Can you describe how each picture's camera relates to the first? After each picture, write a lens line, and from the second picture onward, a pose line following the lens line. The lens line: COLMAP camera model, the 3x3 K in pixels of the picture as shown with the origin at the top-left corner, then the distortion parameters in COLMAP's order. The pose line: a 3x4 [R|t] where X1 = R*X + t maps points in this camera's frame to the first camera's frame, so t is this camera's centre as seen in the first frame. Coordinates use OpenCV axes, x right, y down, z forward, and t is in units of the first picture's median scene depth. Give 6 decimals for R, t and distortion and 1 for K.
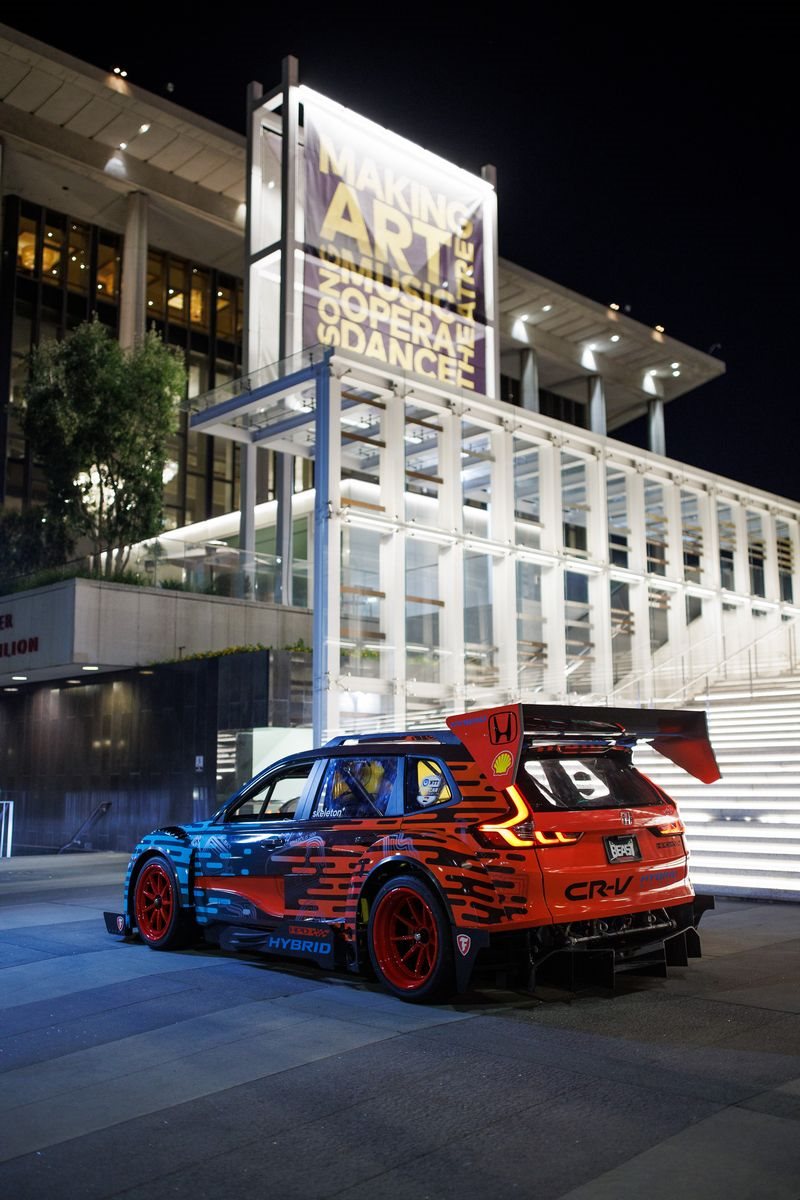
lens RADIAL K [[1139.0, 0, 400.0], [0, 1139.0, 600.0], [0, 0, 1]] dist [-0.001142, -0.000461]
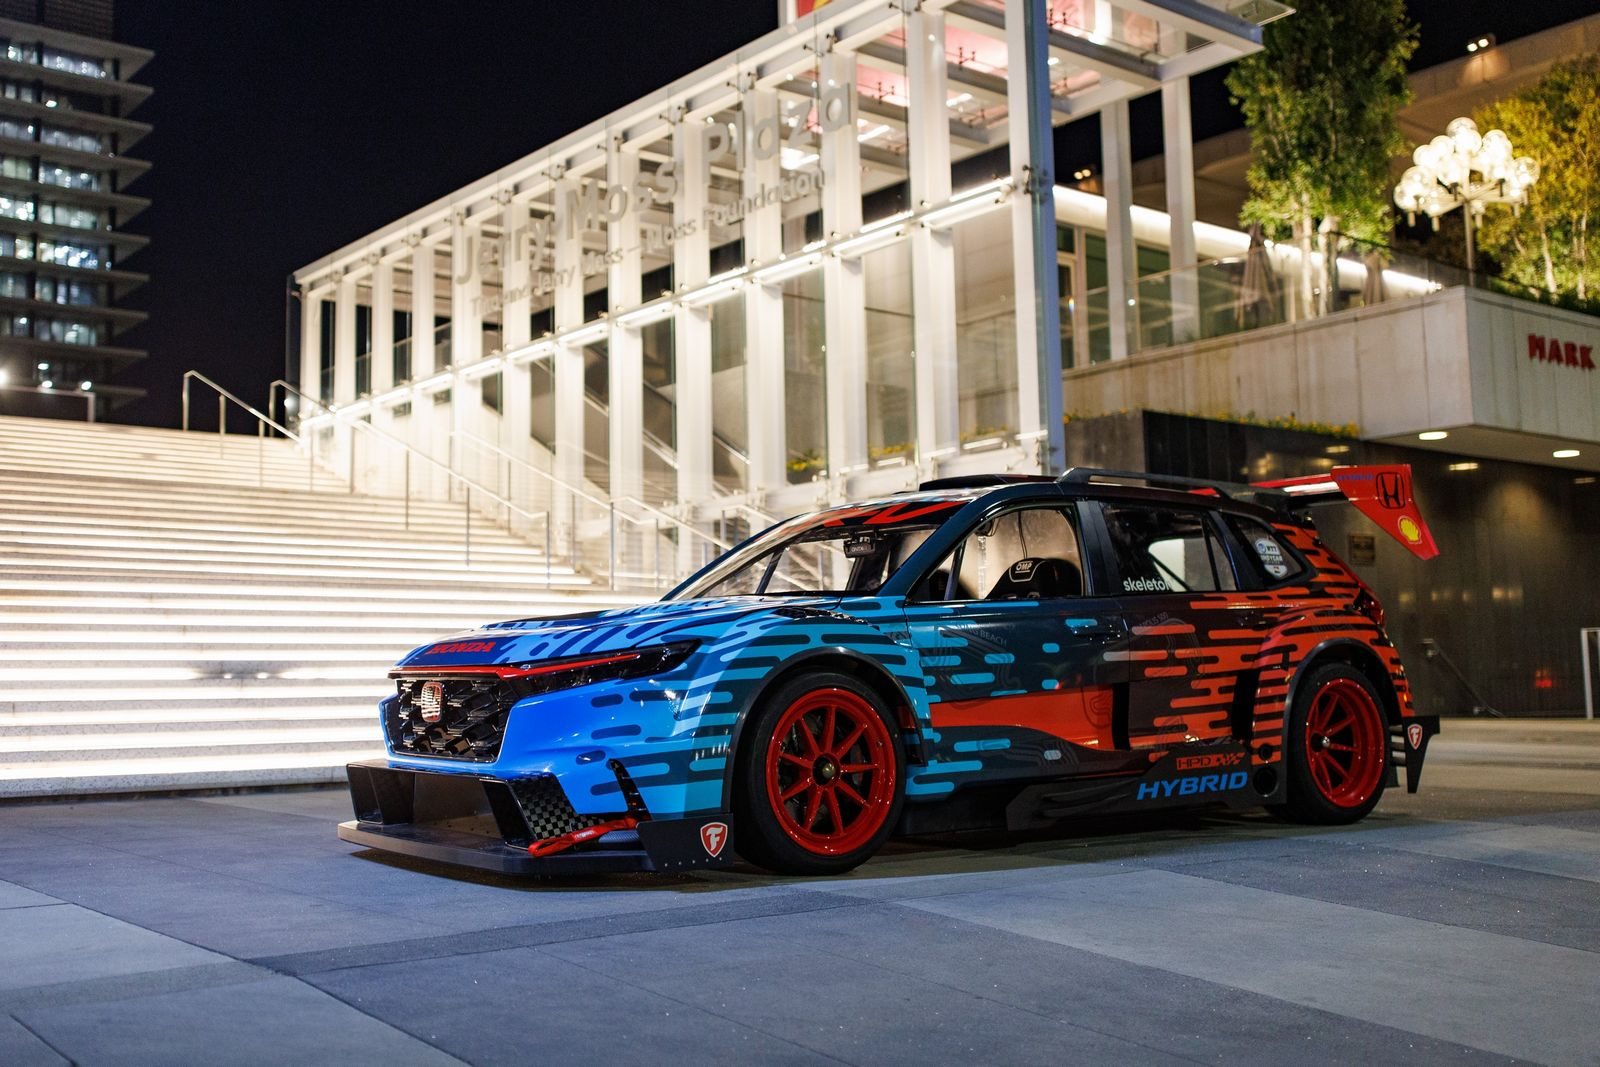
lens RADIAL K [[1650.5, 0, 744.2], [0, 1650.5, 530.9], [0, 0, 1]] dist [0.077262, -0.190212]
pose [[0.093493, 0.100625, 0.990522, -1.039567], [-0.141940, 0.986064, -0.086775, 0.279061], [-0.985450, -0.132482, 0.106473, 1.166233]]
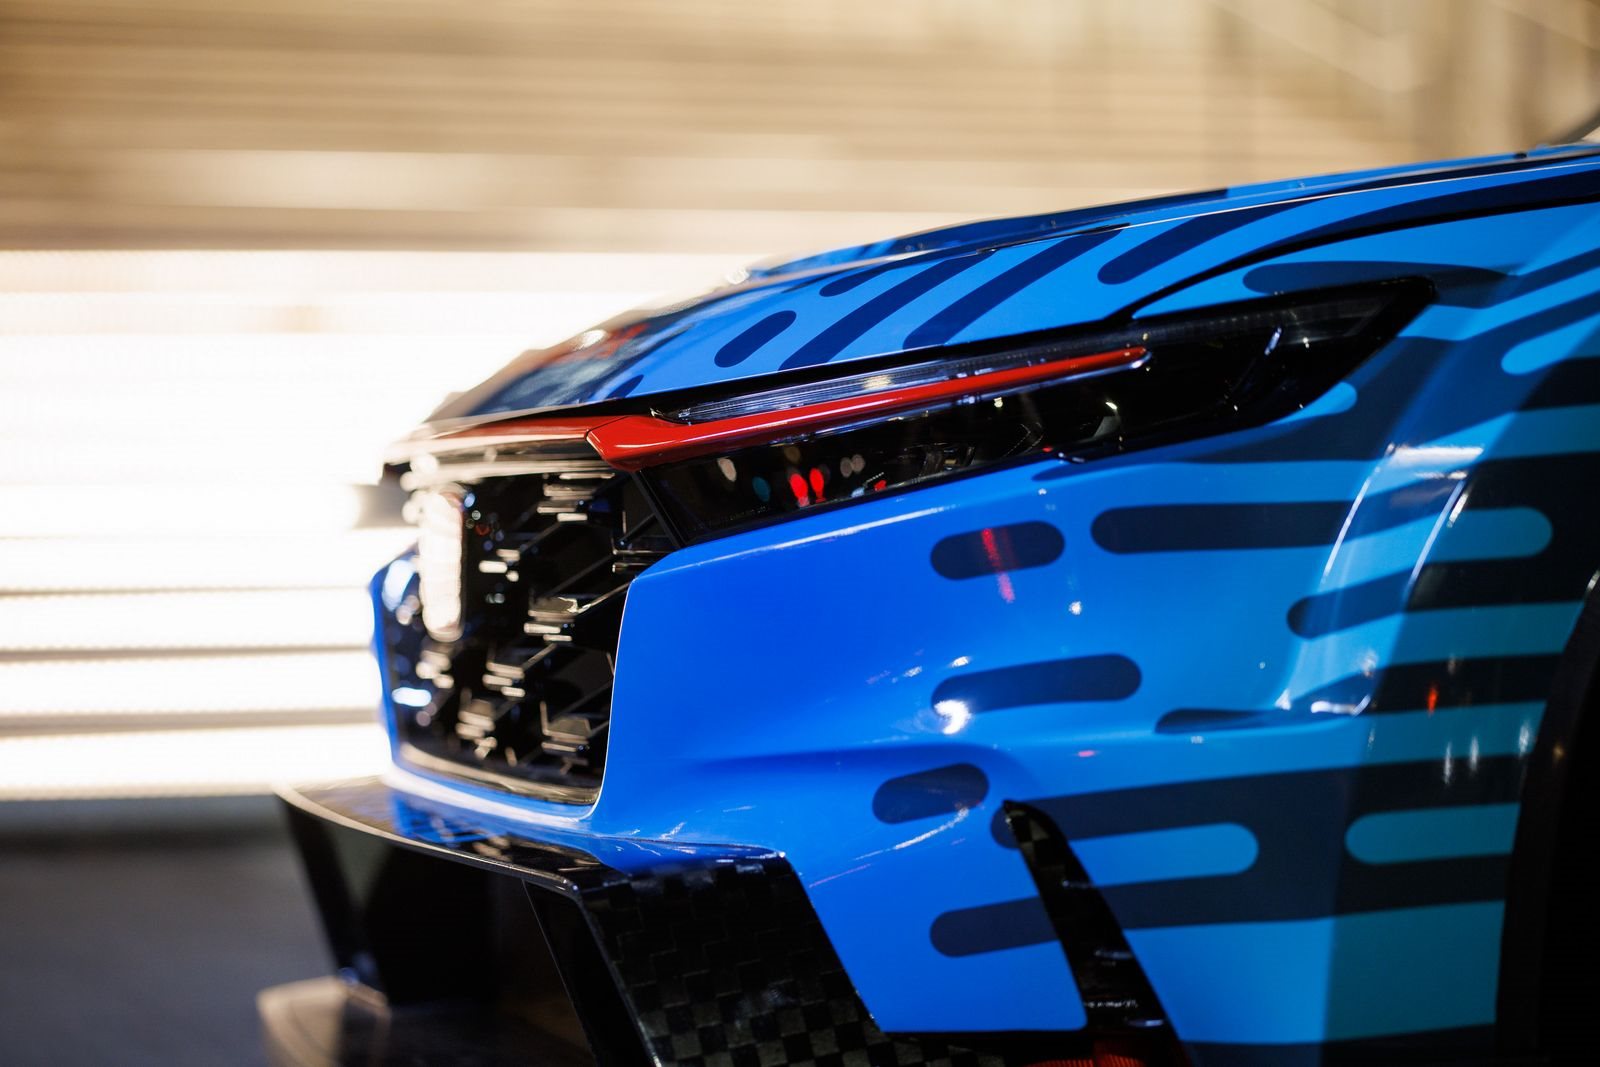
lens RADIAL K [[3848.6, 0, 800.0], [0, 3848.6, 533.5], [0, 0, 1]] dist [0.172932, -0.748311]
pose [[0.403228, 0.009148, 0.915054, -0.674652], [-0.126807, 0.990861, 0.045973, 0.281174], [-0.906271, -0.134573, 0.400703, 1.154966]]
